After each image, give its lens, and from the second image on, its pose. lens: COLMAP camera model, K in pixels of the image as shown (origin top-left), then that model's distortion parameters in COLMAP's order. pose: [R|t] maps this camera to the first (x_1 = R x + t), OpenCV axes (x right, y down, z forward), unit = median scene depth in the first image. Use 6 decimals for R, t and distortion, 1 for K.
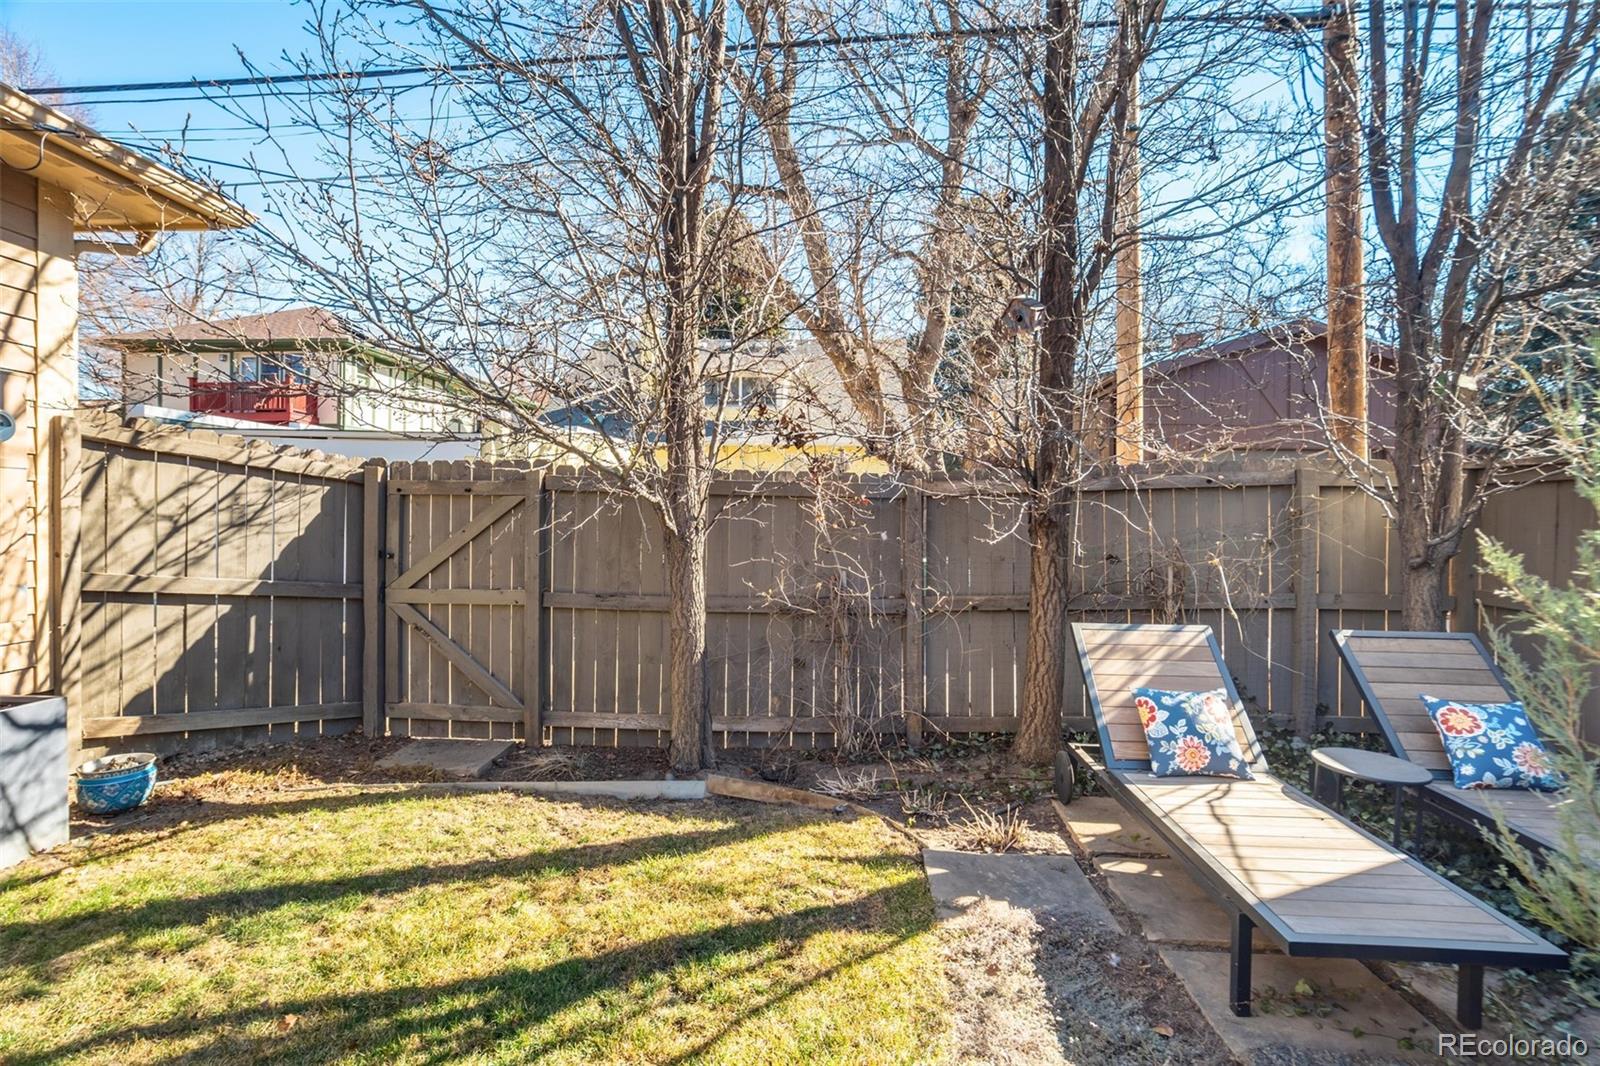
lens RADIAL K [[769.0, 0, 801.1], [0, 769.0, 537.5], [0, 0, 1]] dist [-0.047021, 0.028965]
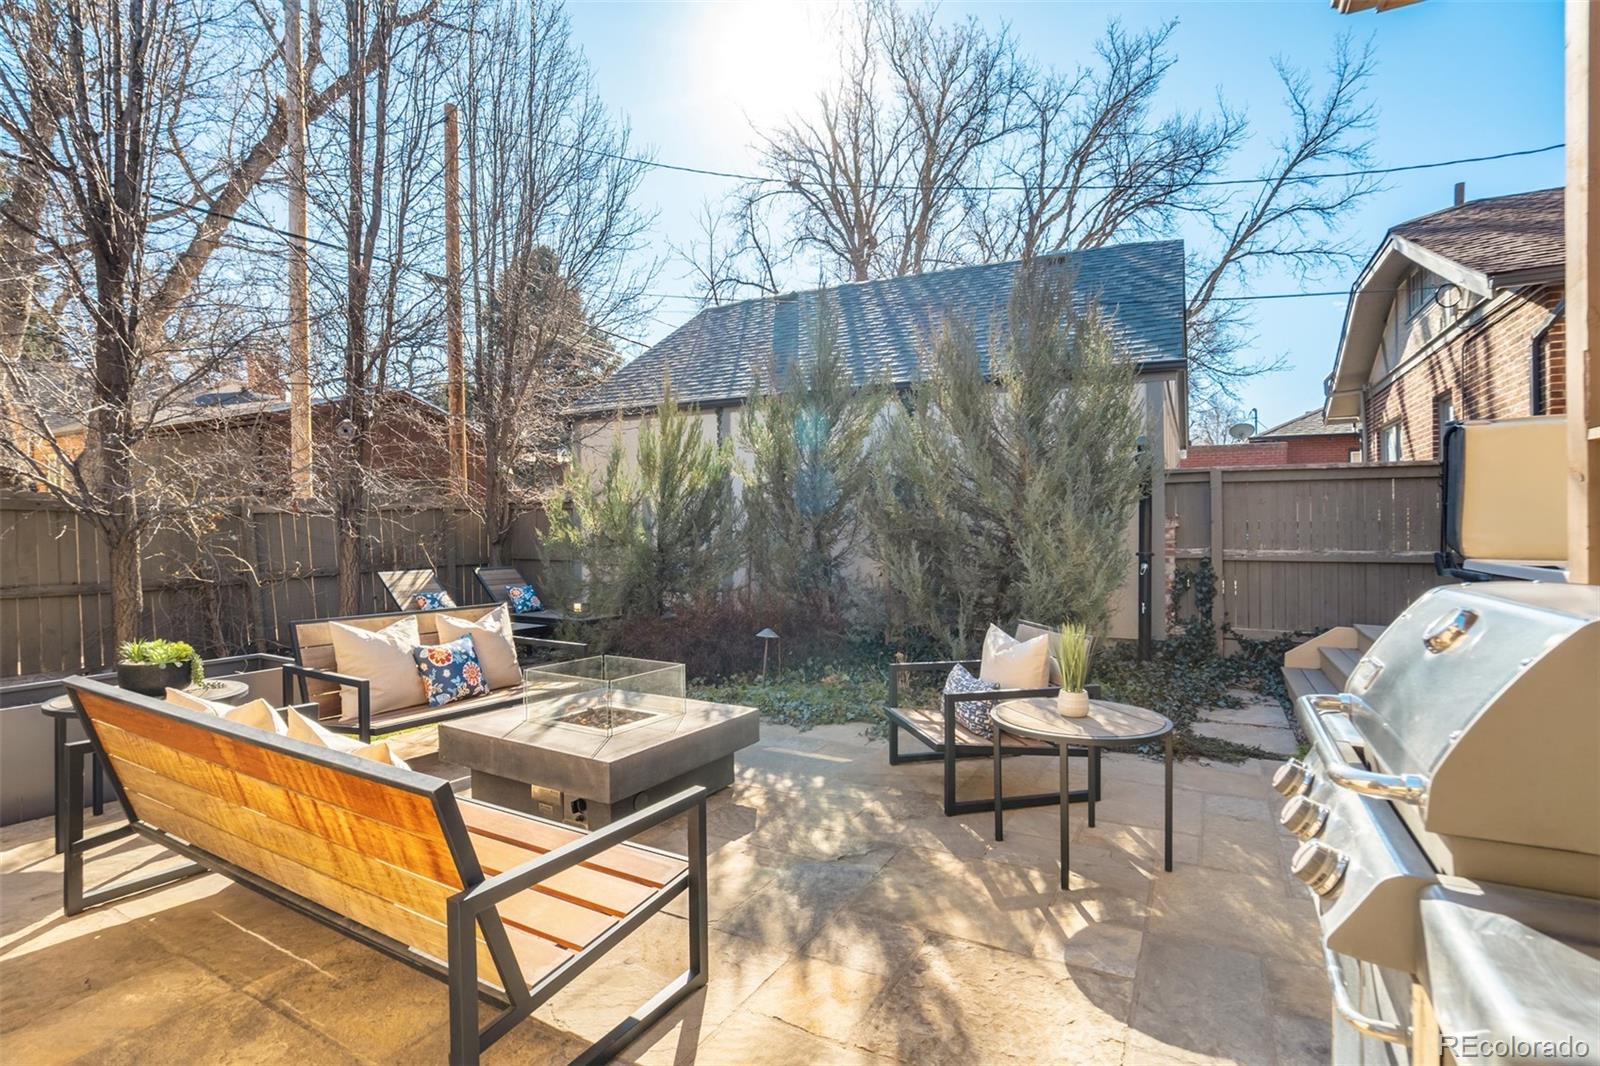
lens RADIAL K [[759.8, 0, 808.2], [0, 759.8, 538.2], [0, 0, 1]] dist [-0.045197, 0.027824]
pose [[0.411818, -0.029172, 0.910799, -1.199279], [0.033896, 0.999286, 0.016680, 0.016611], [-0.910636, 0.024004, 0.412512, -1.129849]]
